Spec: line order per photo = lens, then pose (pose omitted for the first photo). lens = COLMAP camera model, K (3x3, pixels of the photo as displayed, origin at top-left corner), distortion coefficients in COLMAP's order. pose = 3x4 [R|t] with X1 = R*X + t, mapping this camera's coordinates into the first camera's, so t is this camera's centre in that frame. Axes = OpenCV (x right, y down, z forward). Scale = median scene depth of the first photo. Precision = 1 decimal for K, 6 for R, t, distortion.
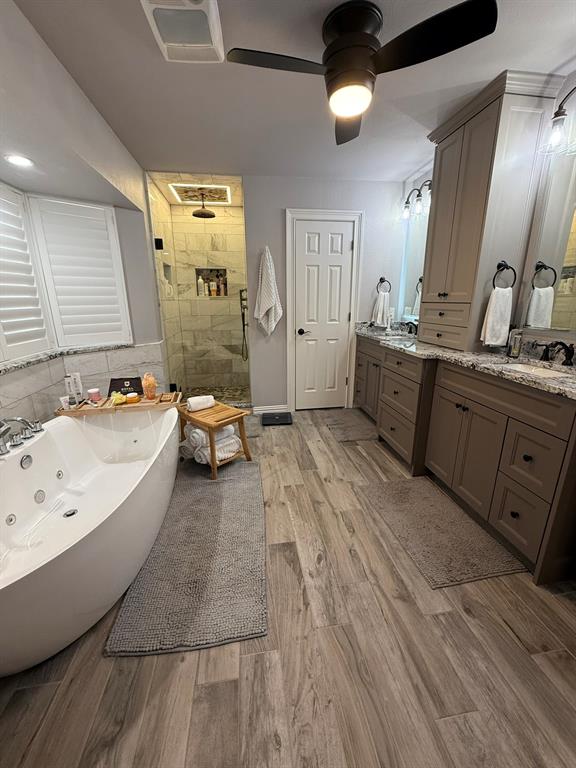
lens RADIAL K [[305.7, 0, 287.8], [0, 305.7, 381.8], [0, 0, 1]] dist [0.000428, 0.000036]
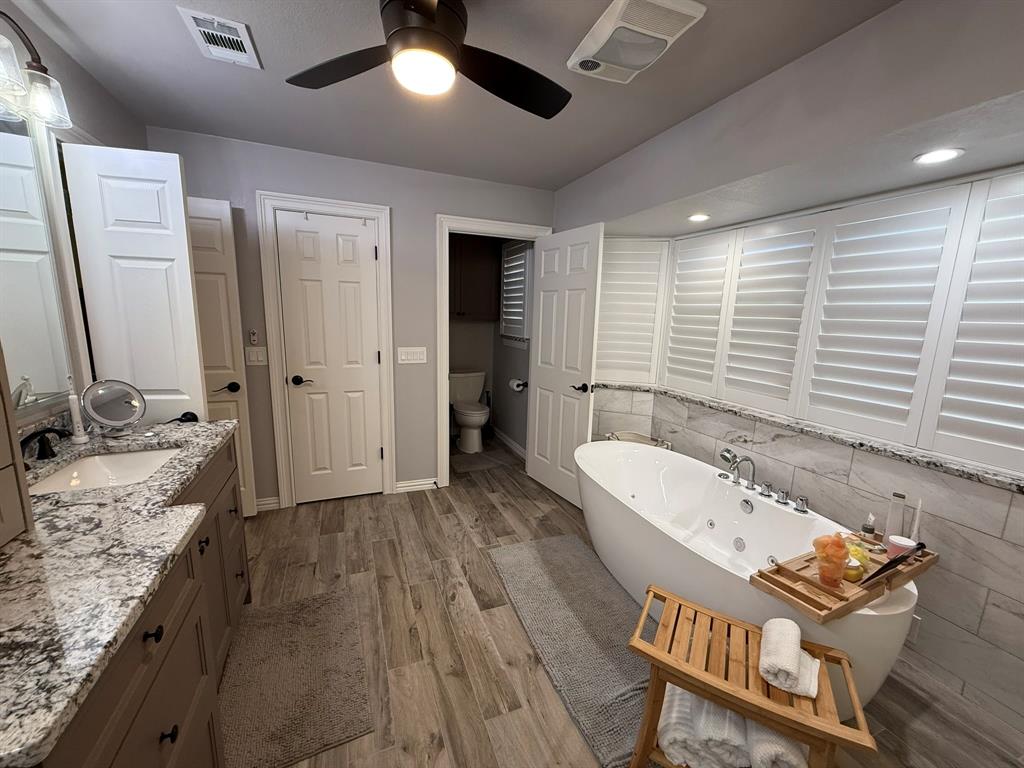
lens RADIAL K [[407.6, 0, 510.4], [0, 407.6, 385.3], [0, 0, 1]] dist [0.000428, 0.000036]
pose [[-0.971355, 0.021409, -0.236668, 0.149304], [-0.082991, 0.902661, 0.422274, -0.420040], [0.222671, 0.429819, -0.875027, 1.277240]]
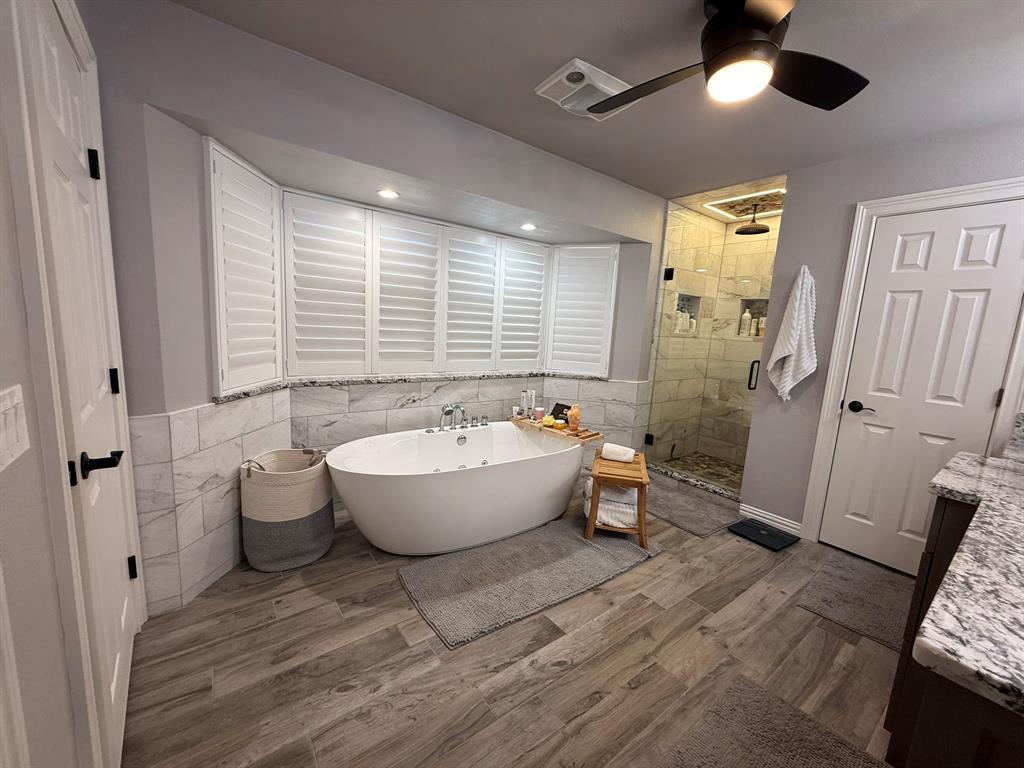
lens RADIAL K [[407.6, 0, 510.4], [0, 407.6, 385.3], [0, 0, 1]] dist [0.000428, 0.000036]
pose [[0.478630, 0.164805, -0.862411, 0.545122], [-0.286928, 0.957657, 0.023764, -0.055833], [0.829811, 0.236076, 0.505651, 0.139276]]
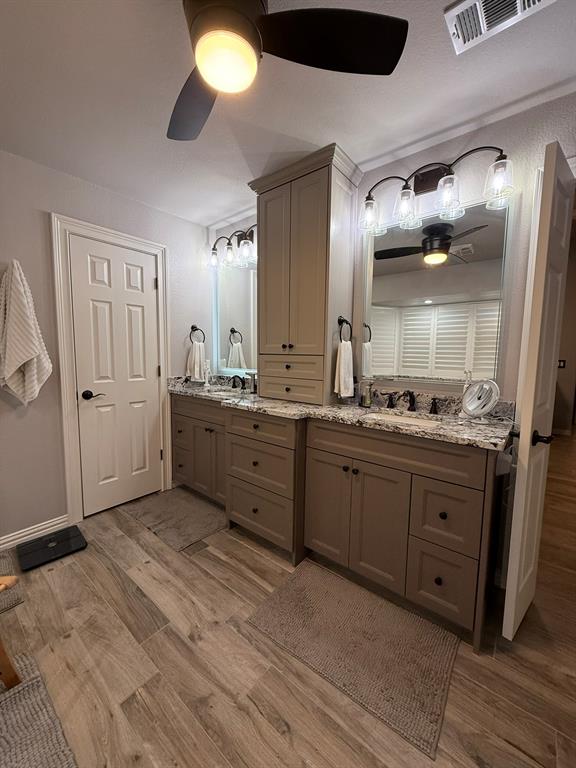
lens RADIAL K [[305.7, 0, 287.8], [0, 305.7, 381.8], [0, 0, 1]] dist [0.000428, 0.000036]
pose [[0.741023, -0.047839, 0.669773, -0.112003], [0.157000, 0.982155, -0.103550, -0.080473], [-0.652867, 0.181888, 0.735311, 0.327501]]
